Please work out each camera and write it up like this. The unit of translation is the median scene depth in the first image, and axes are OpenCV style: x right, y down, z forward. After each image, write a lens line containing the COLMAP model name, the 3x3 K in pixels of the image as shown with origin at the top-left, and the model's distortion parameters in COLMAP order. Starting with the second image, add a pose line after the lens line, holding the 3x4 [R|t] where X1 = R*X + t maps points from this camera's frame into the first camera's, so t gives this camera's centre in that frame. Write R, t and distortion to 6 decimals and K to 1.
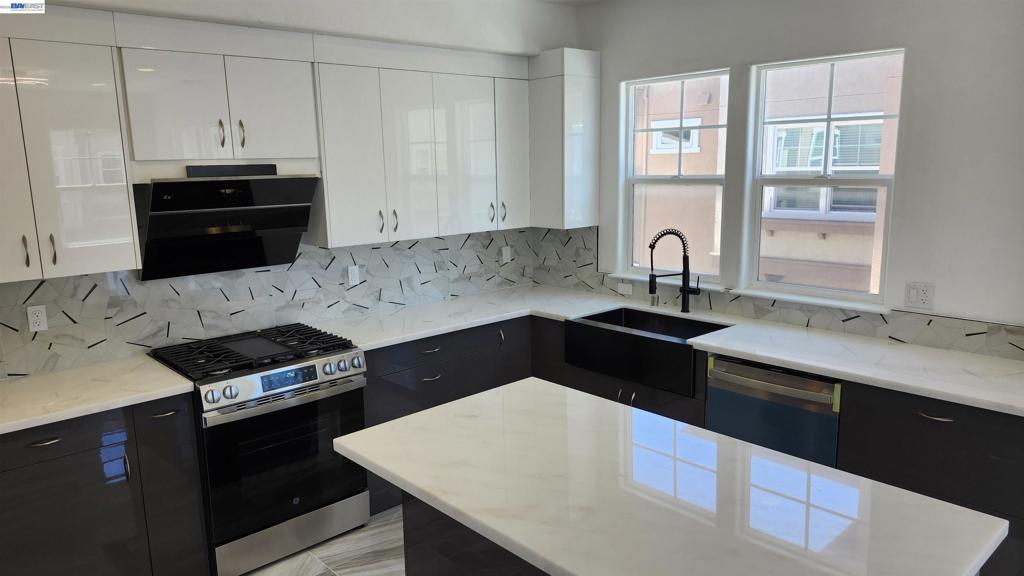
lens RADIAL K [[708.3, 0, 505.5], [0, 708.3, 287.0], [0, 0, 1]] dist [0.129593, -0.183609]
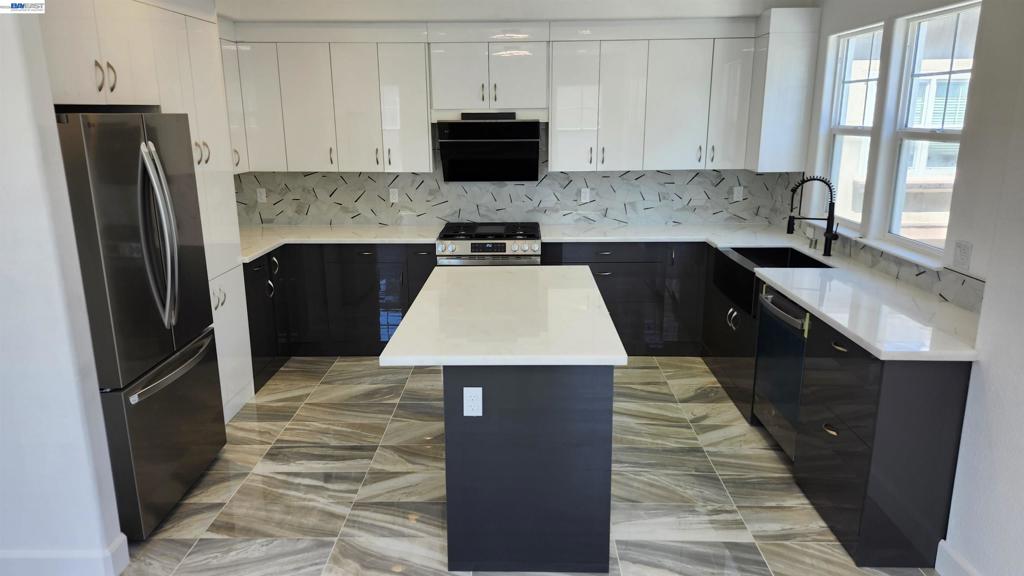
lens RADIAL K [[708.3, 0, 505.5], [0, 708.3, 287.0], [0, 0, 1]] dist [0.129593, -0.183609]
pose [[0.727831, 0.177085, -0.662497, 0.650294], [-0.129928, 0.984194, 0.120334, 0.014040], [0.673335, -0.001506, 0.739336, -0.126424]]
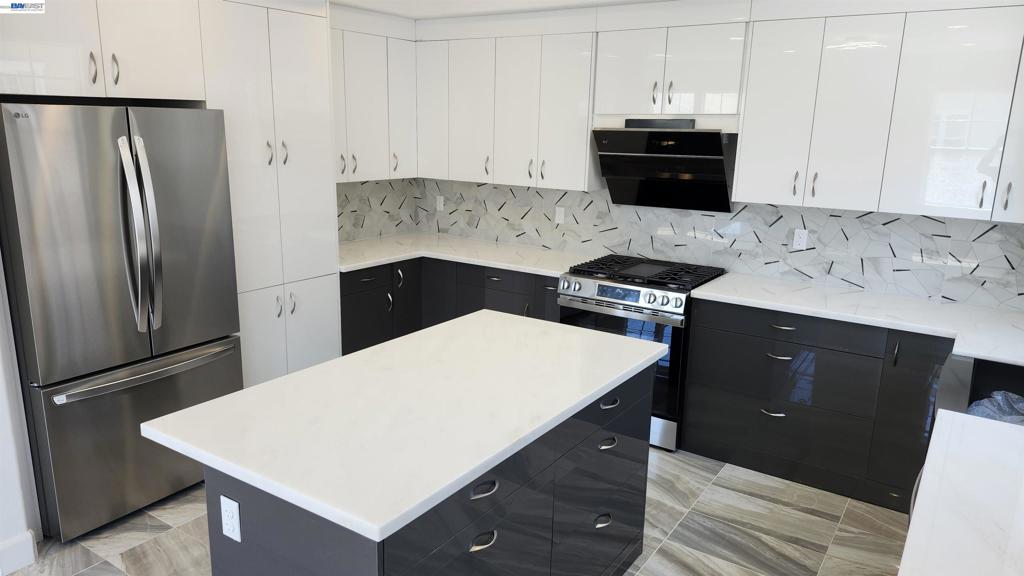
lens RADIAL K [[708.3, 0, 505.5], [0, 708.3, 287.0], [0, 0, 1]] dist [0.129593, -0.183609]
pose [[0.236453, 0.244126, -0.940475, 0.655044], [-0.197402, 0.959806, 0.199513, -0.073518], [0.951379, 0.138476, 0.275140, 0.385440]]
